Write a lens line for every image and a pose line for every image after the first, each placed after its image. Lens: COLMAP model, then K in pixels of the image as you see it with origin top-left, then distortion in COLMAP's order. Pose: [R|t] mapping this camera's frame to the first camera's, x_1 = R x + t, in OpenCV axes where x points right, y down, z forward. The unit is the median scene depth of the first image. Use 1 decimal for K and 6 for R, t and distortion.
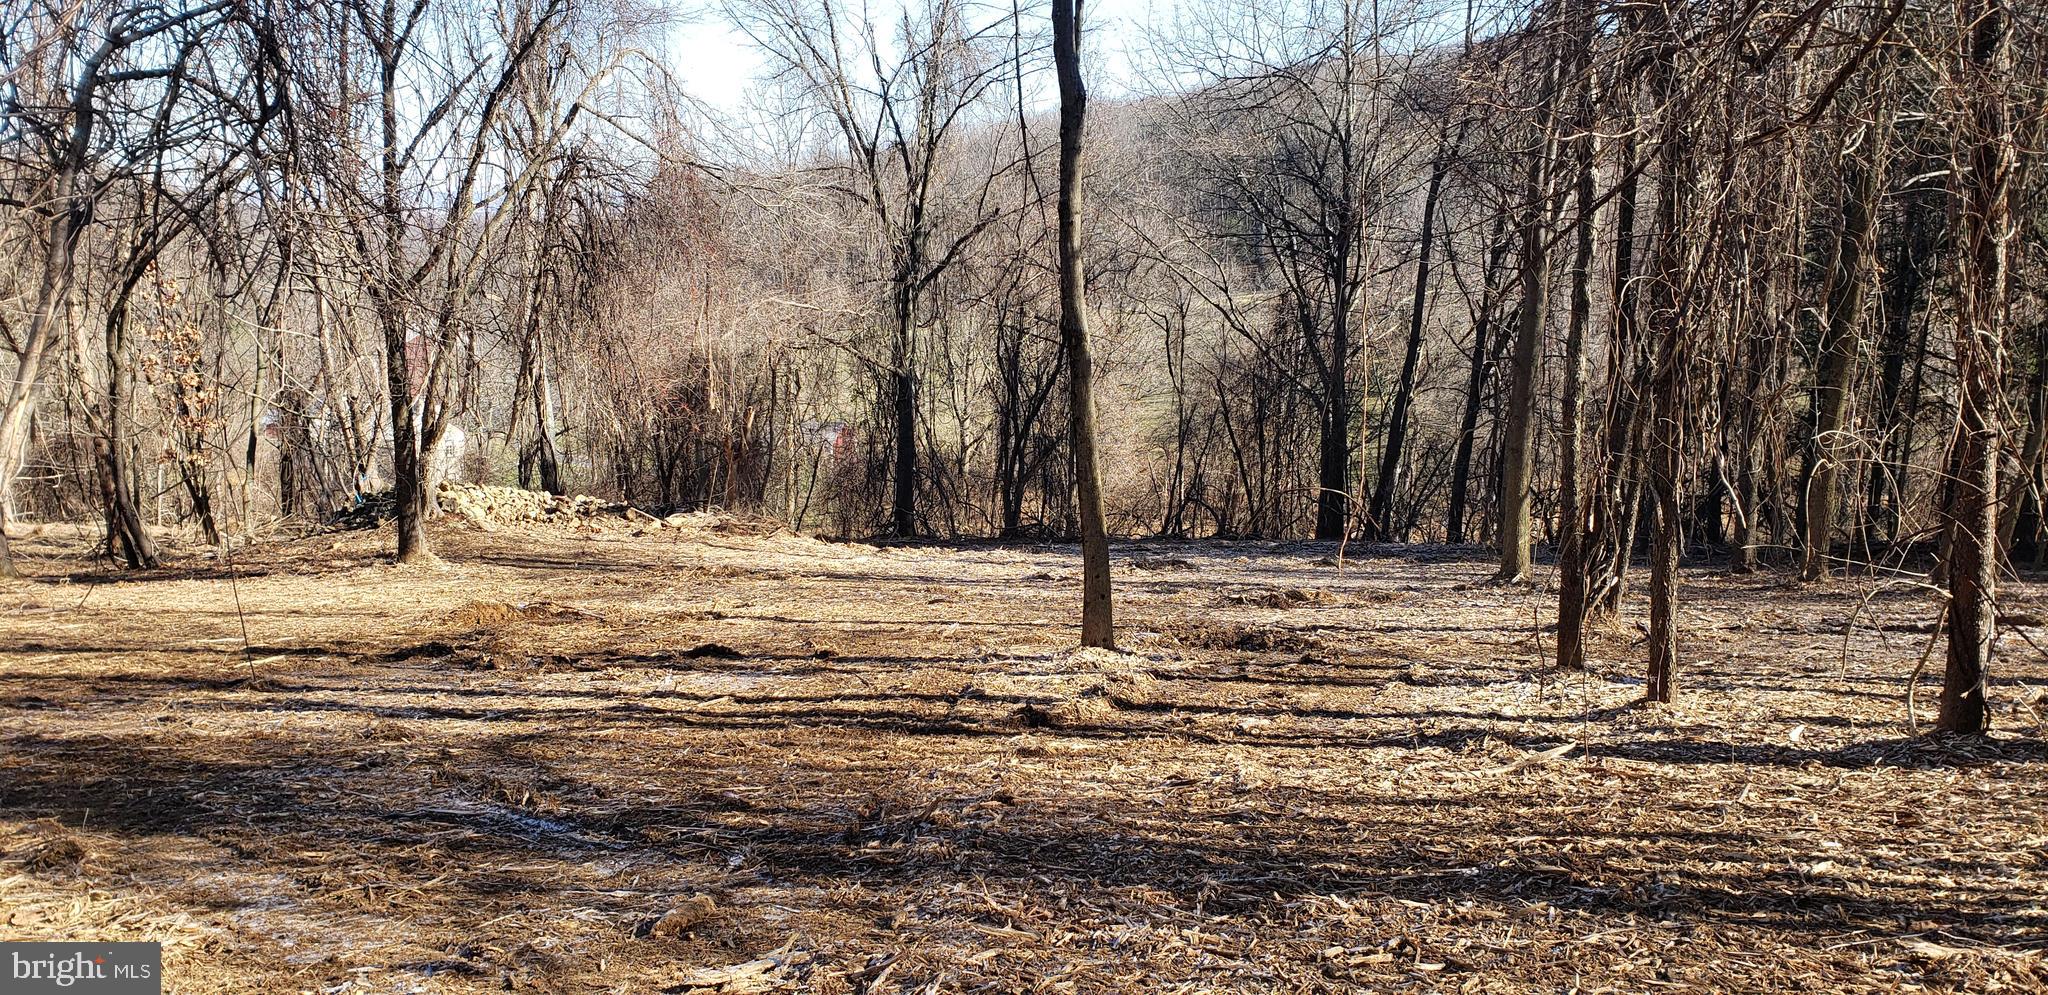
lens RADIAL K [[1525.8, 0, 1024.0], [0, 1525.8, 497.5], [0, 0, 1]] dist [0.040086, -0.041037]
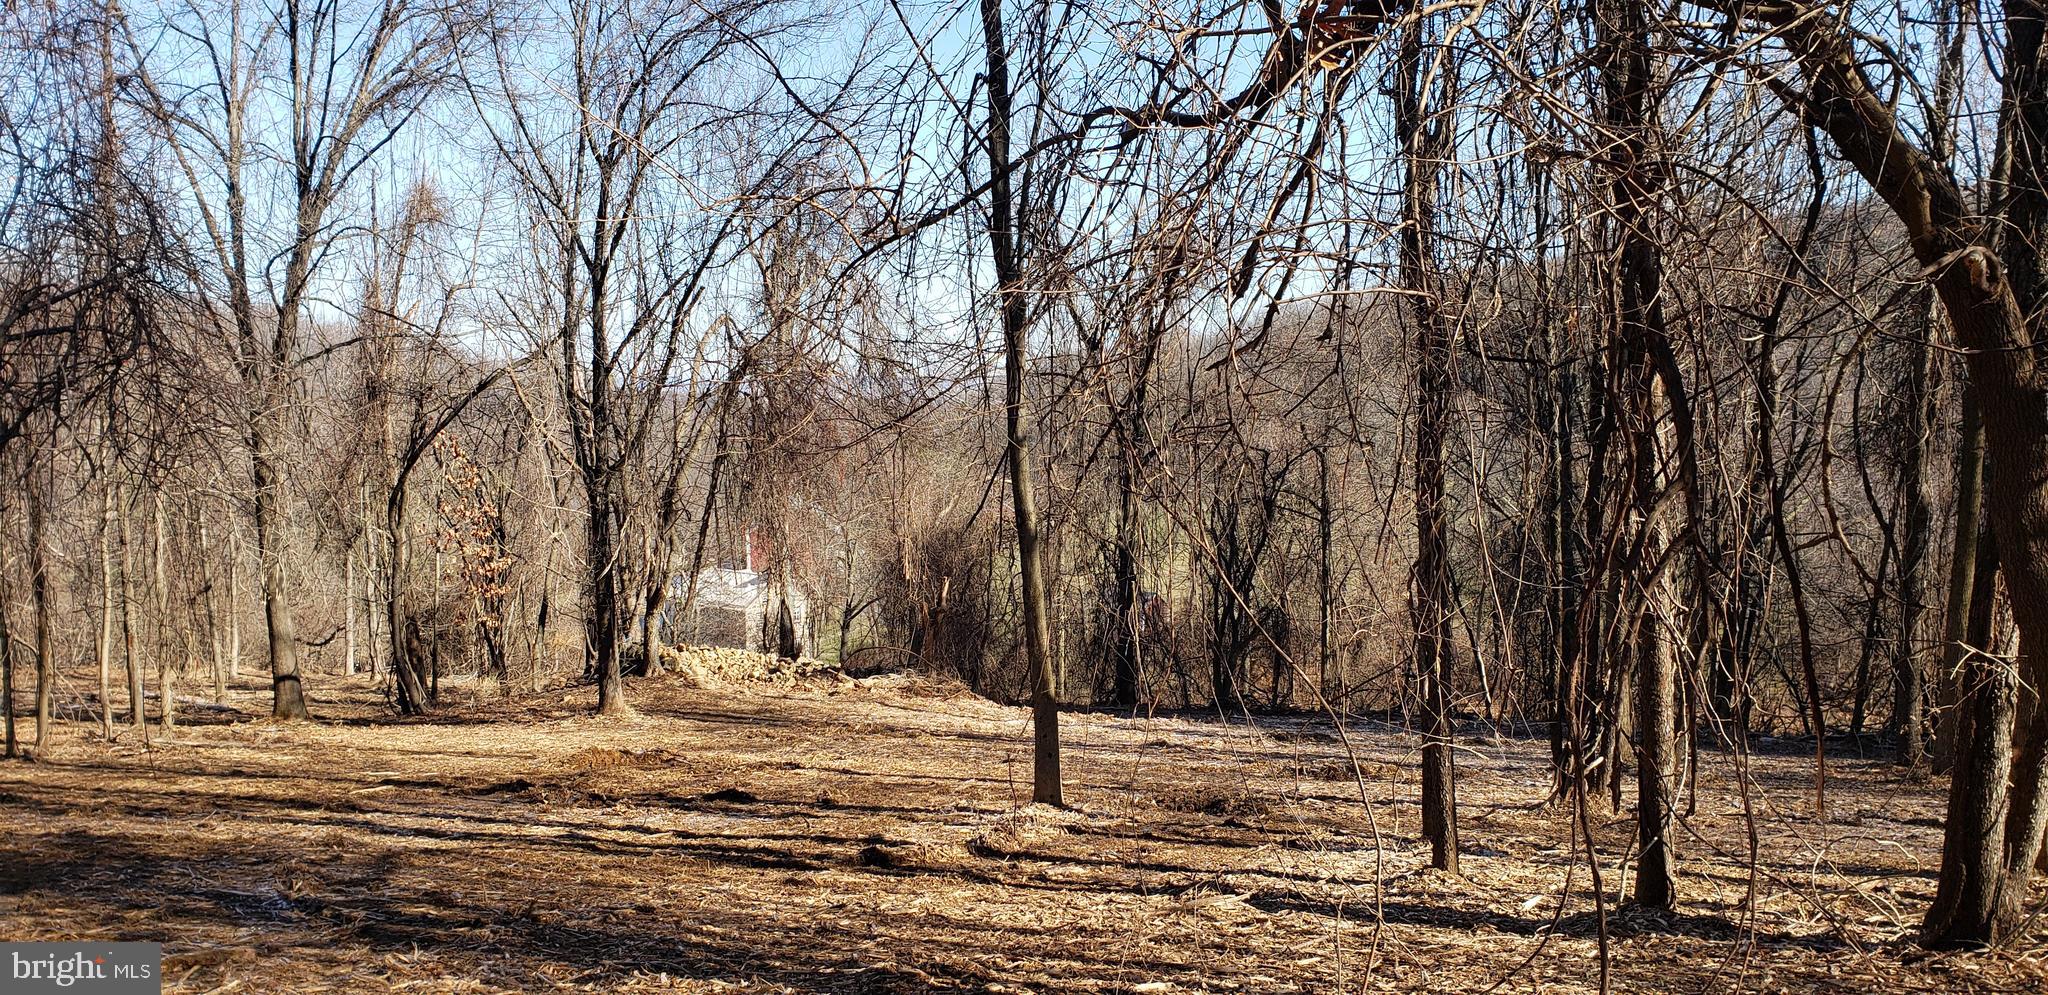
lens RADIAL K [[1515.5, 0, 1025.1], [0, 1515.5, 569.1], [0, 0, 1]] dist [0.119041, -0.195947]
pose [[0.975503, 0.006927, -0.219875, 0.147944], [-0.021213, 0.997808, -0.062682, -0.000027], [0.218959, 0.065810, 0.973512, -0.035941]]
